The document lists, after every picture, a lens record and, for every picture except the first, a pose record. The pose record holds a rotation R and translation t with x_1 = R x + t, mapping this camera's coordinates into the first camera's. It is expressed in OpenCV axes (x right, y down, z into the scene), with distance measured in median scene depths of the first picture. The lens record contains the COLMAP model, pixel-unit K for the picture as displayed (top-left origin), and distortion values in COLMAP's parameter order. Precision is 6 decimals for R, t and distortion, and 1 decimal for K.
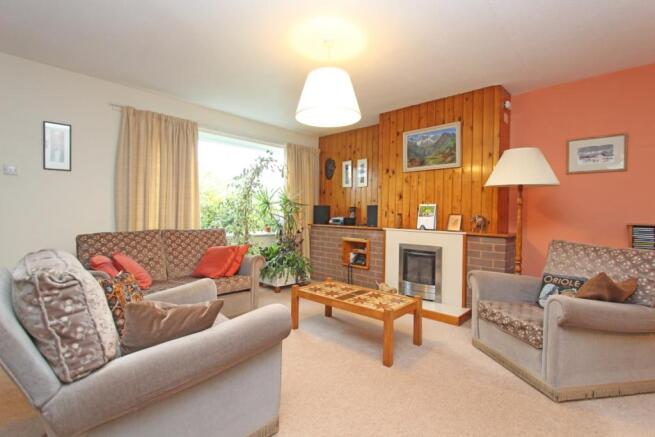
lens RADIAL K [[303.2, 0, 326.2], [0, 303.2, 218.3], [0, 0, 1]] dist [-0.010356, -0.000880]
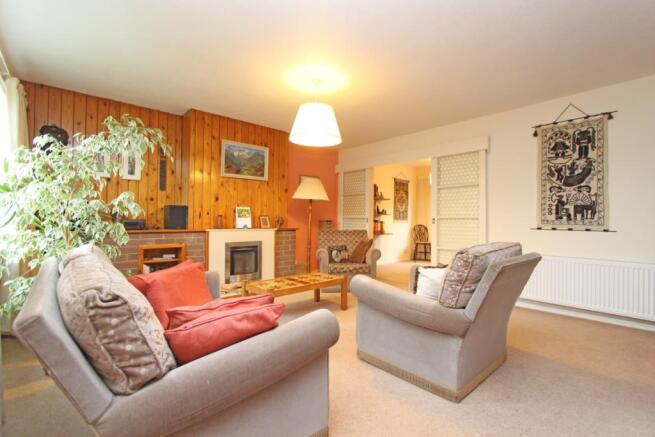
lens RADIAL K [[303.2, 0, 329.4], [0, 303.2, 217.4], [0, 0, 1]] dist [-0.010356, -0.000880]
pose [[0.075070, -0.014514, 0.997073, -0.823101], [0.001940, 0.999894, 0.014409, -0.022672], [-0.997176, 0.000852, 0.075090, 0.564804]]
